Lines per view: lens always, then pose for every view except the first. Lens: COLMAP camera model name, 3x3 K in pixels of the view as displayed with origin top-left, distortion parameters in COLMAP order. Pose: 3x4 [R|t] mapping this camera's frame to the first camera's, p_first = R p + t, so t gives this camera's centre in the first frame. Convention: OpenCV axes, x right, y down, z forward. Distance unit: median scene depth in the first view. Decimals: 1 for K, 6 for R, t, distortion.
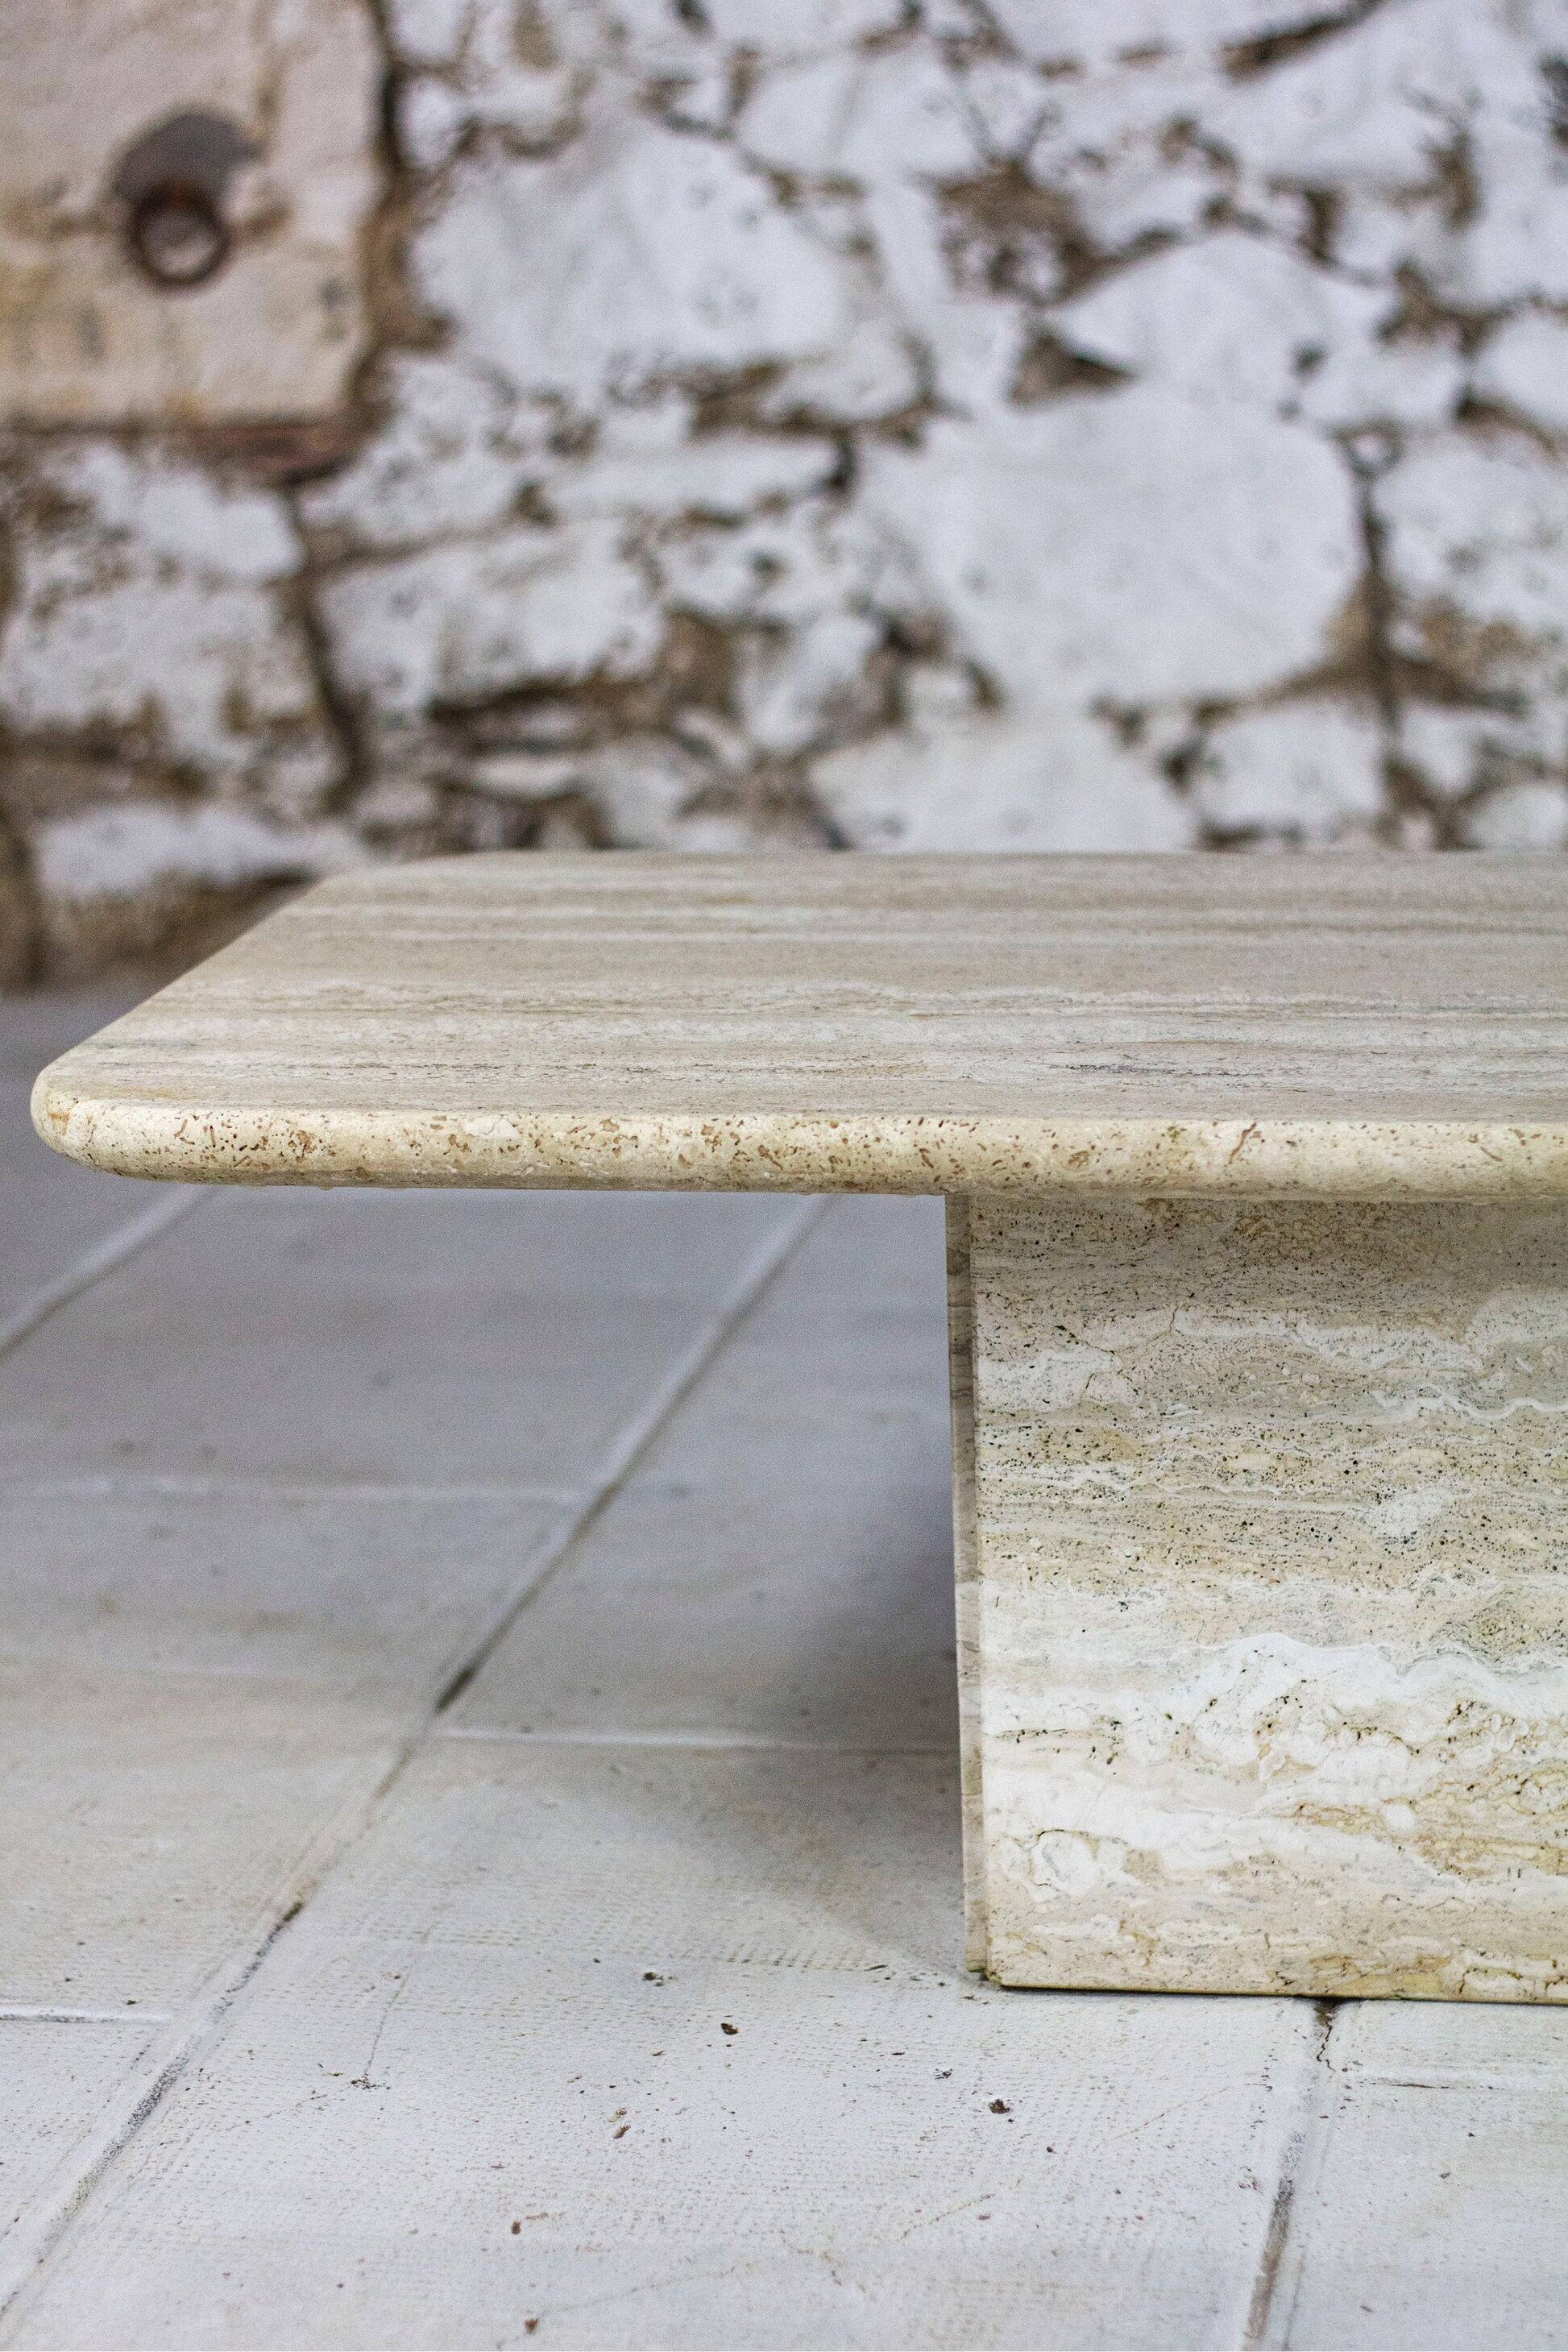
lens RADIAL K [[5712.9, 0, 787.3], [0, 5712.9, 1206.5], [0, 0, 1]] dist [-0.104478, 0.227887]
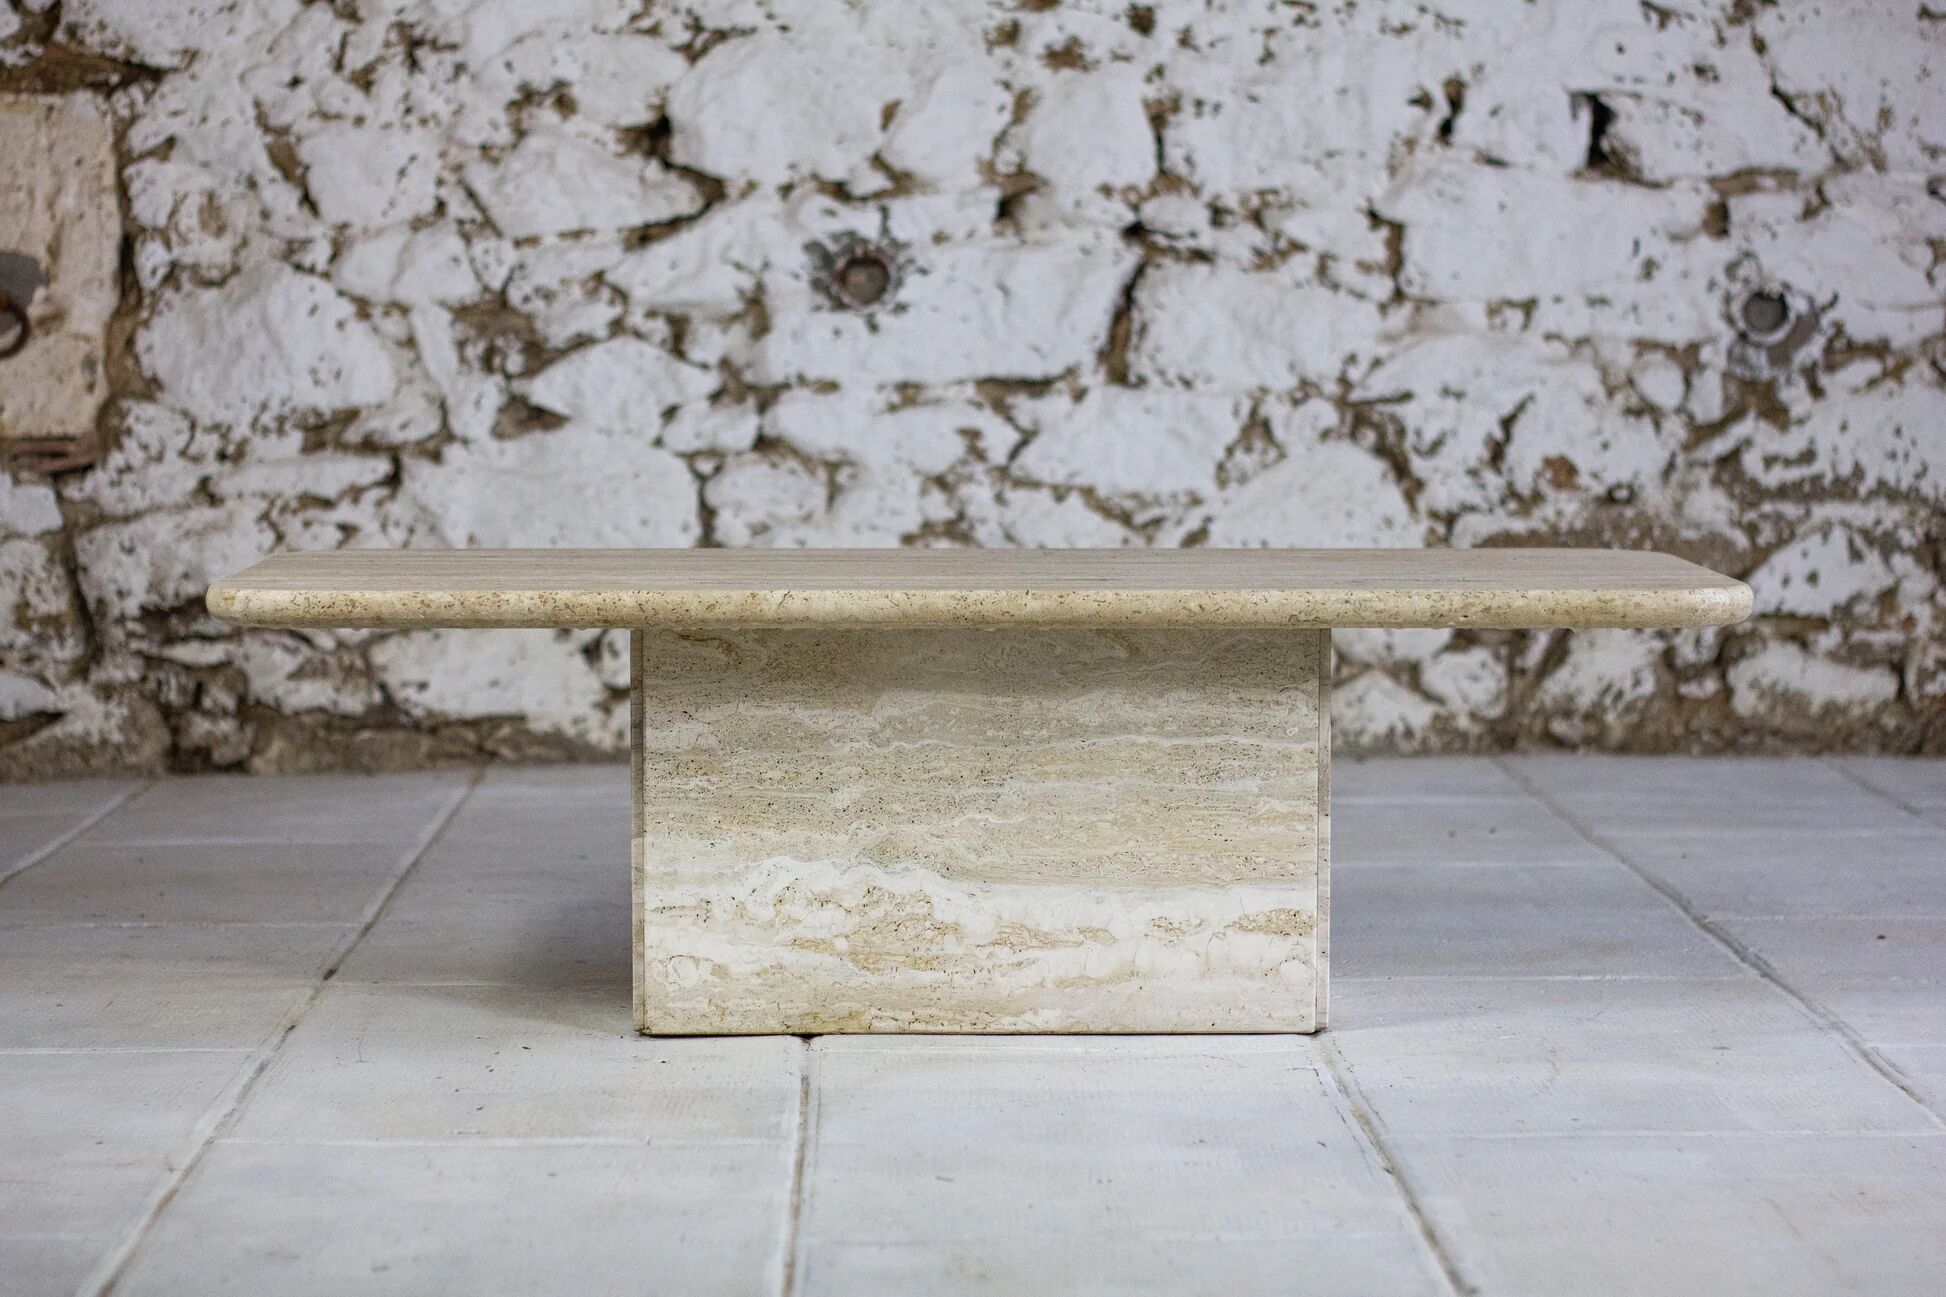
lens RADIAL K [[4726.7, 0, 973.0], [0, 4726.7, 648.5], [0, 0, 1]] dist [-0.104478, 0.227887]
pose [[0.979336, 0.015576, 0.201637, -0.205138], [0.015116, 0.988604, -0.149782, 0.265407], [-0.201672, 0.149735, 0.967940, -0.751595]]
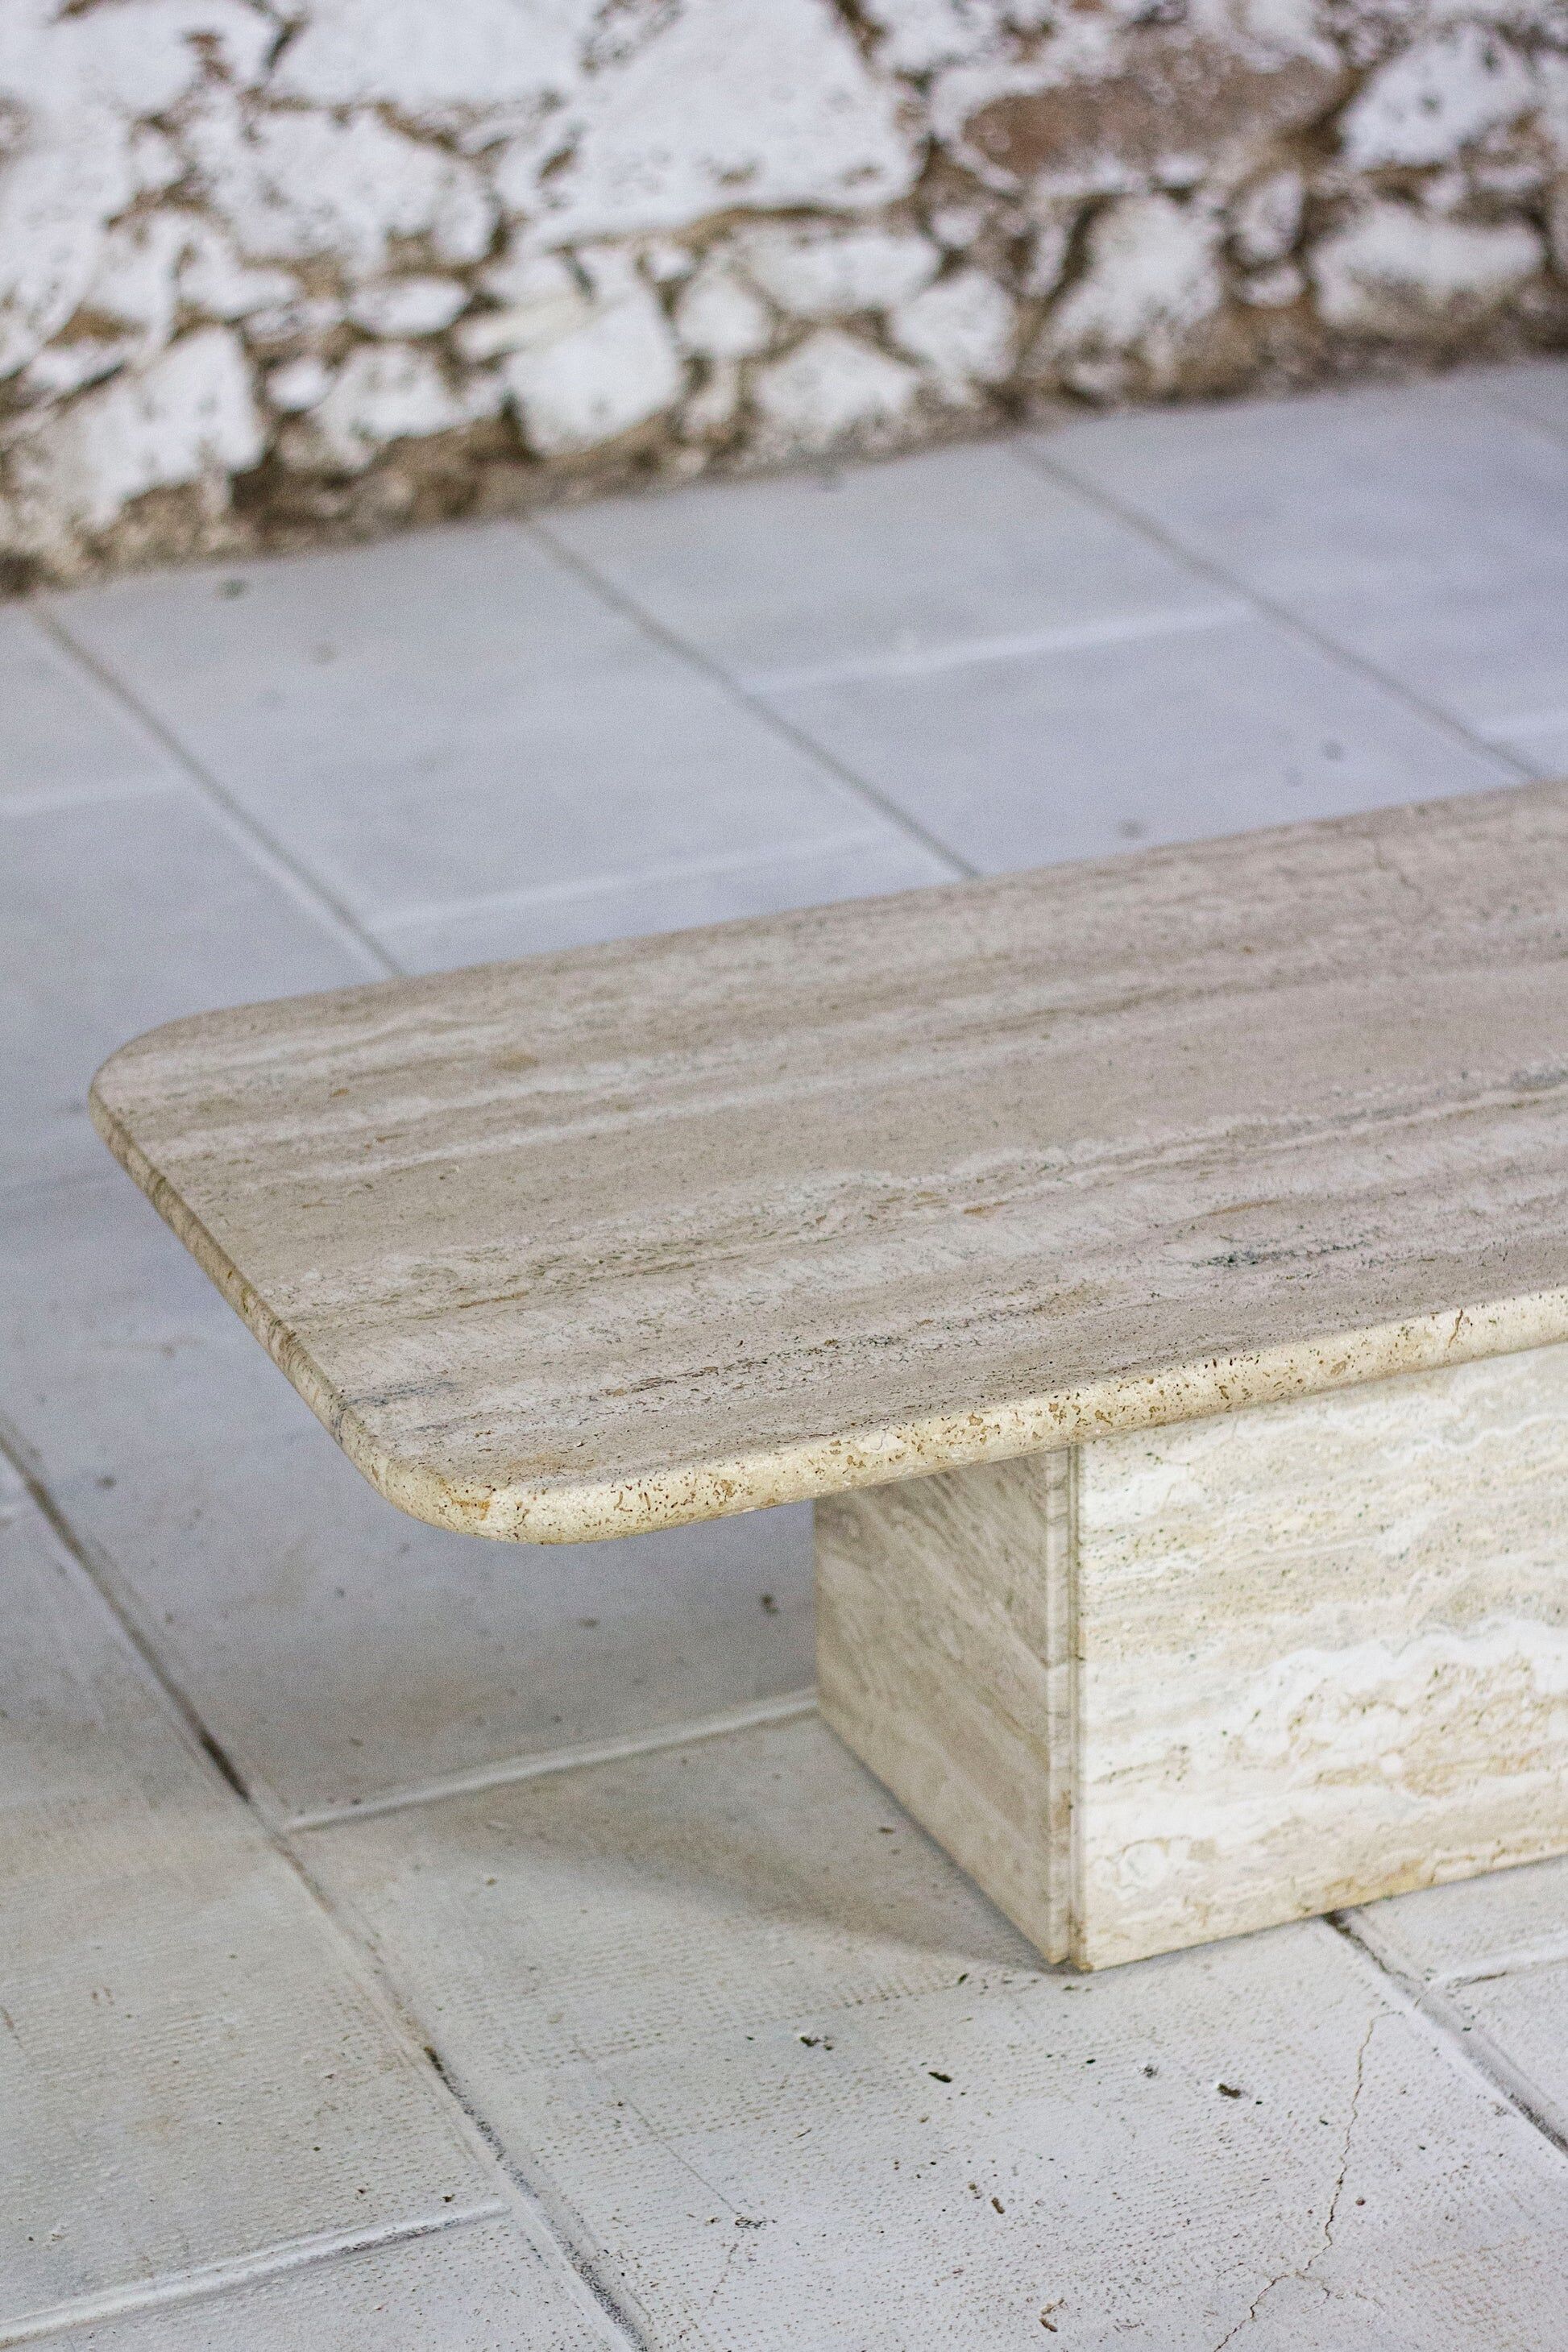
lens RADIAL K [[6007.3, 0, 784.0], [0, 6007.3, 1176.0], [0, 0, 1]] dist [-0.070780, -0.163723]
pose [[0.833774, -0.213855, 0.509005, -0.639559], [0.120257, 0.970145, 0.210611, -0.307456], [-0.538849, -0.114391, 0.834600, -0.000188]]
